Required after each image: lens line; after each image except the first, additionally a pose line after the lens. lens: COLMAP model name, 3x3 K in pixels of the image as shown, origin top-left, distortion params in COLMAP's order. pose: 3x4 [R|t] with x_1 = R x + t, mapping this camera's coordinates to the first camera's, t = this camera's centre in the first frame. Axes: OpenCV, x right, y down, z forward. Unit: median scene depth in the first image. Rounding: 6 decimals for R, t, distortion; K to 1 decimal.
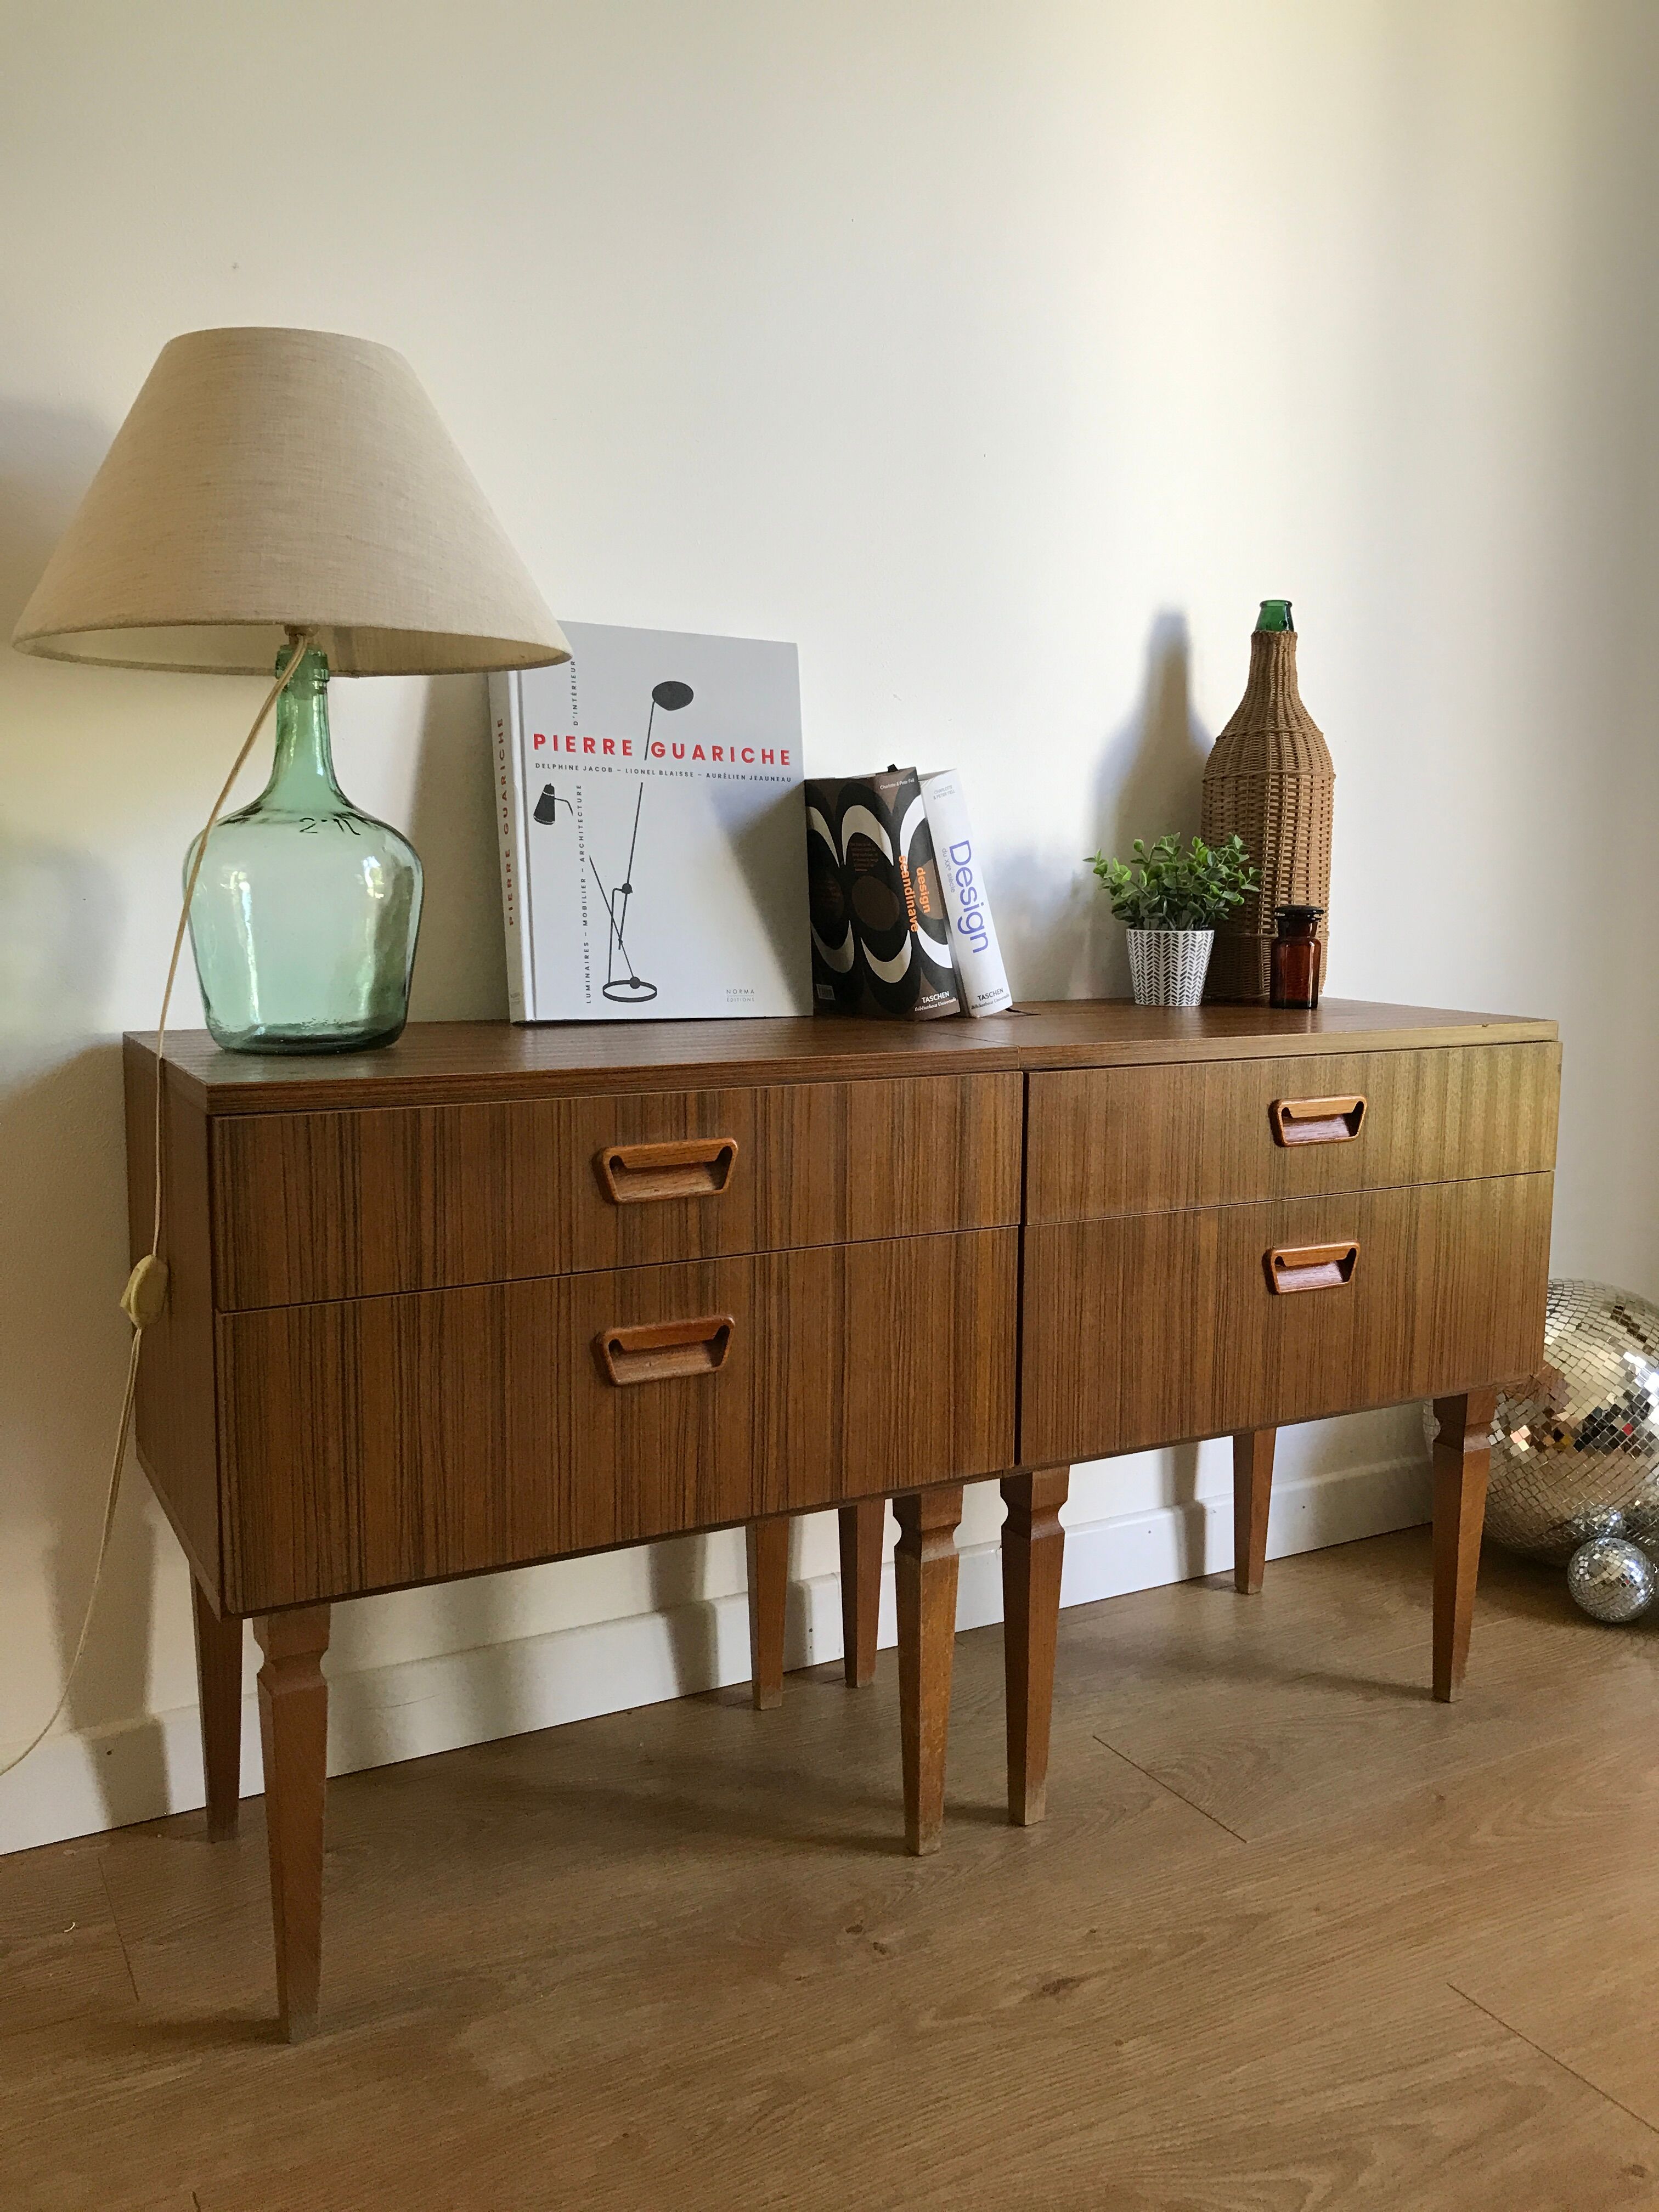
lens RADIAL K [[1791.1, 0, 838.9], [0, 1791.1, 1121.2], [0, 0, 1]] dist [0.073927, -0.103161]
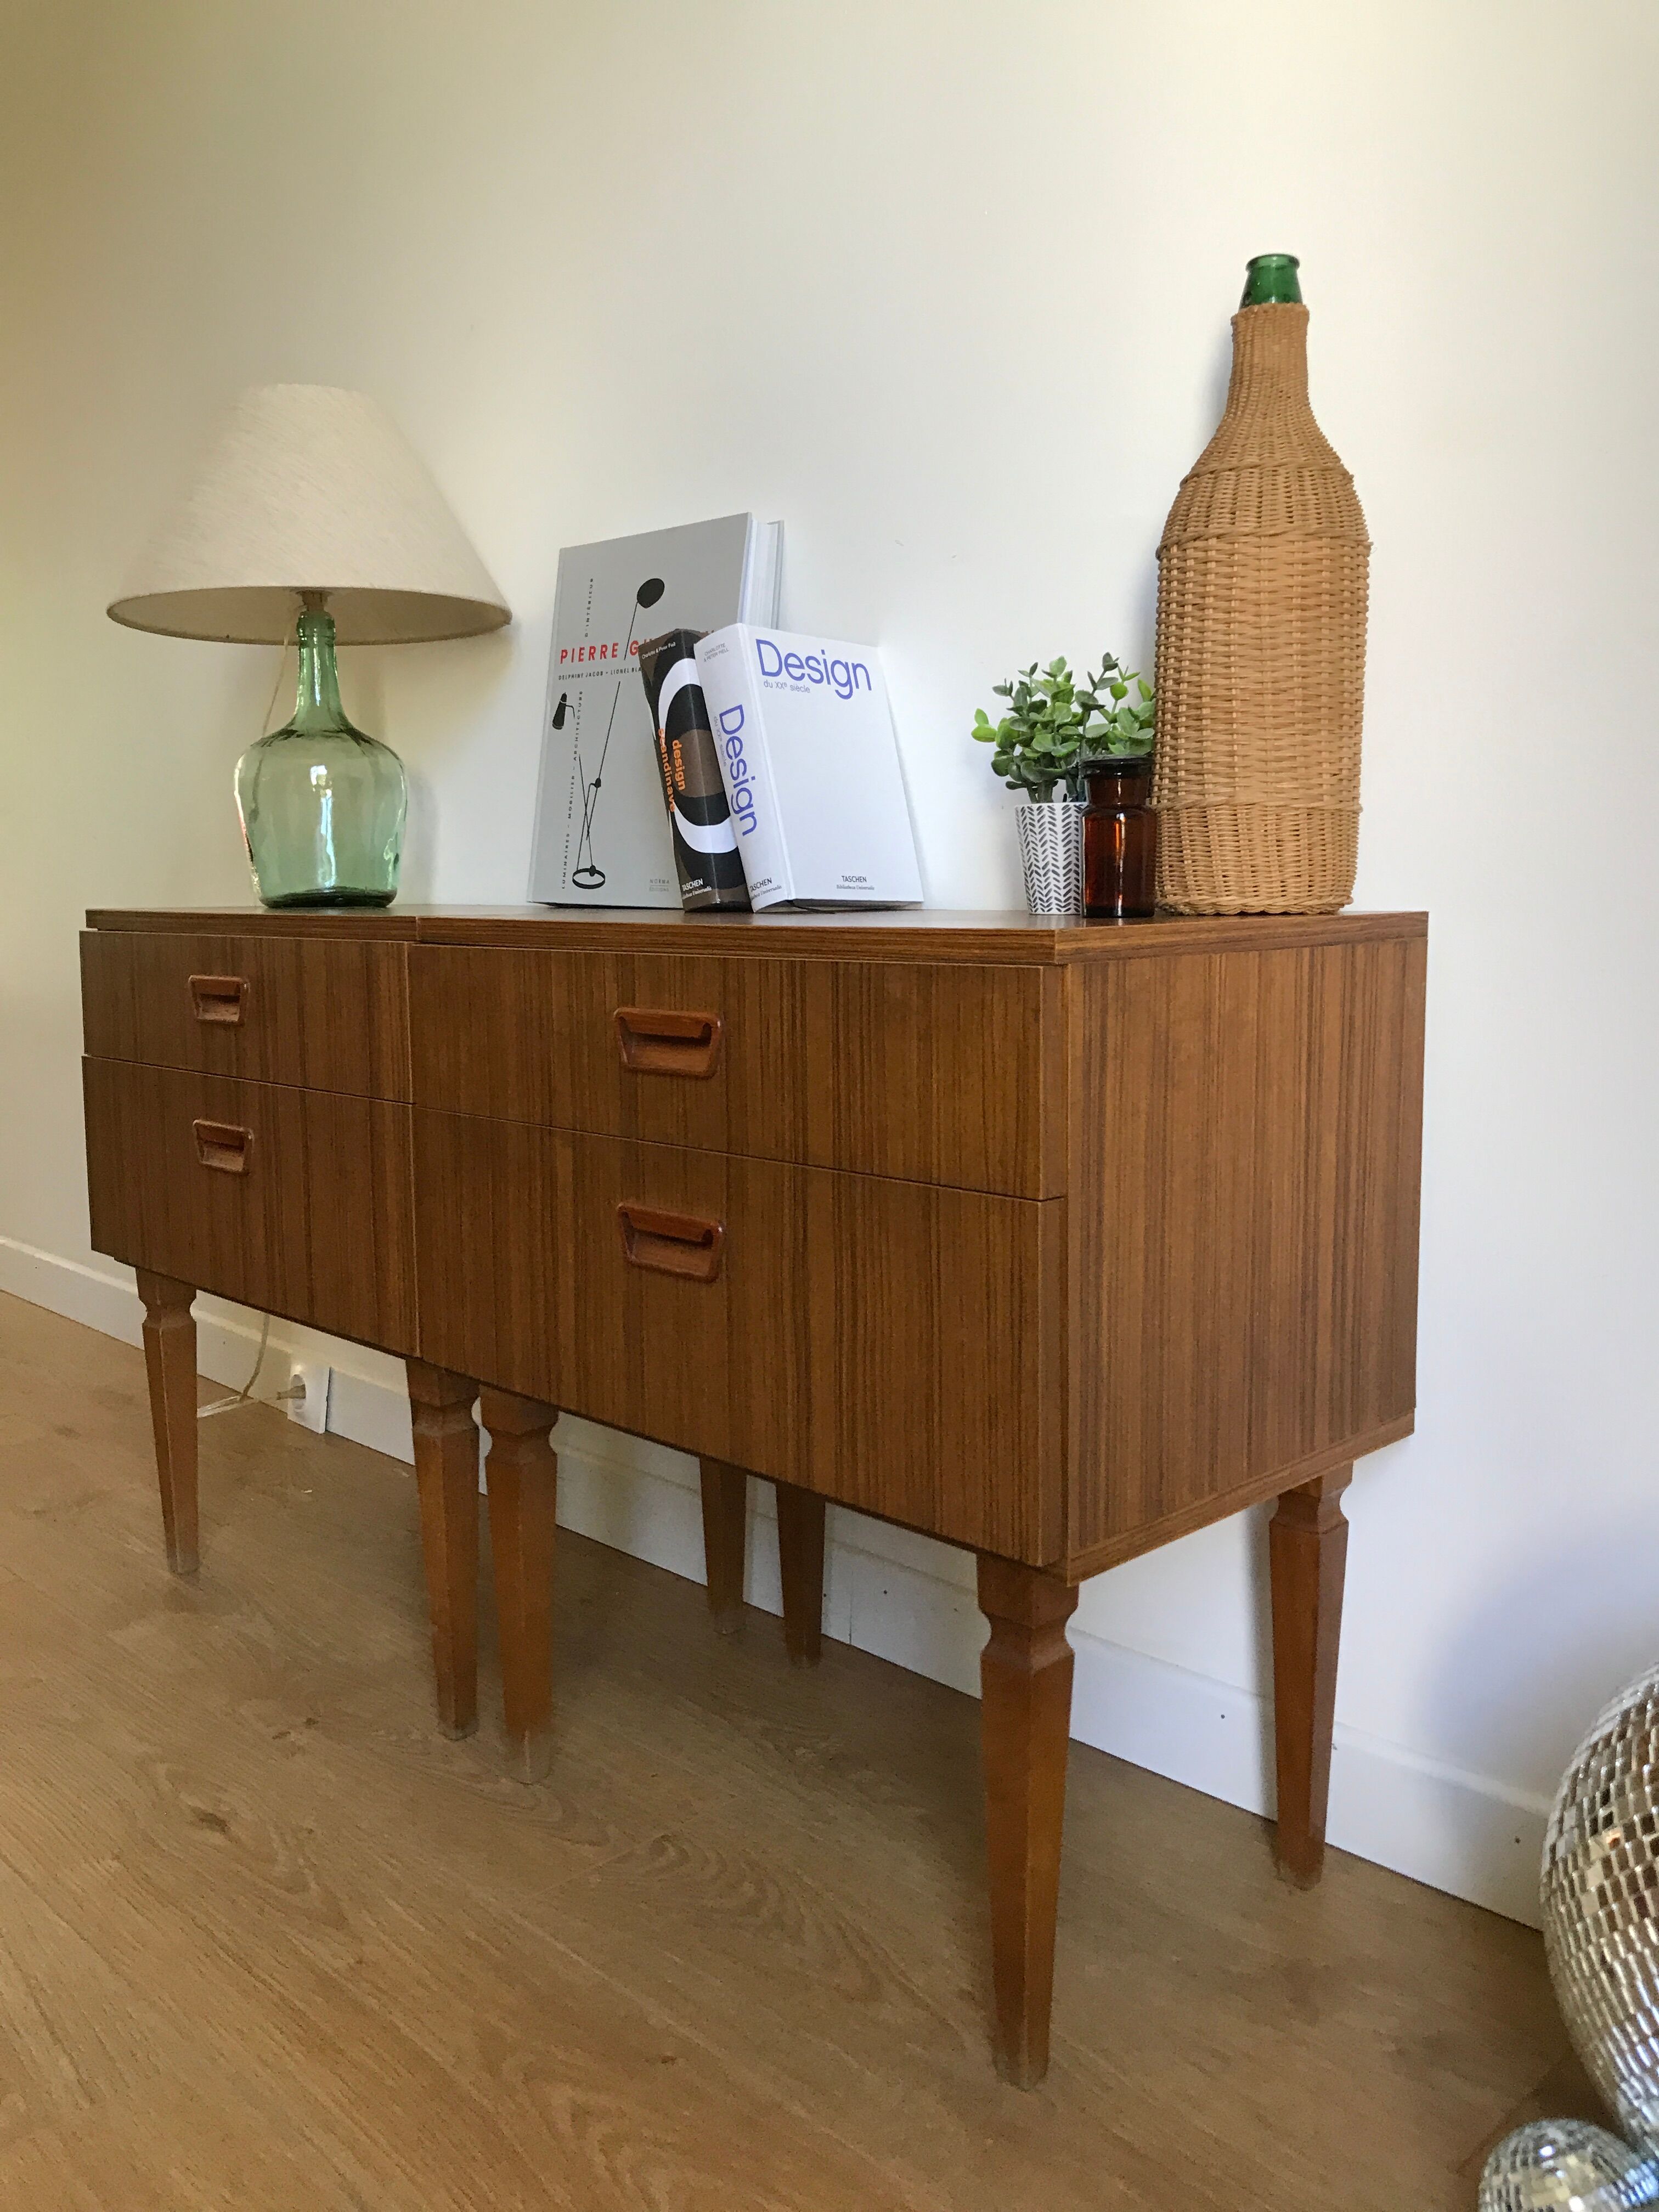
lens RADIAL K [[1791.1, 0, 826.5], [0, 1791.1, 1107.0], [0, 0, 1]] dist [0.073927, -0.103161]
pose [[0.274879, 0.111082, -0.955040, 1.012357], [-0.124118, 0.989092, 0.079319, -0.041392], [0.953434, 0.096734, 0.285668, 0.877289]]
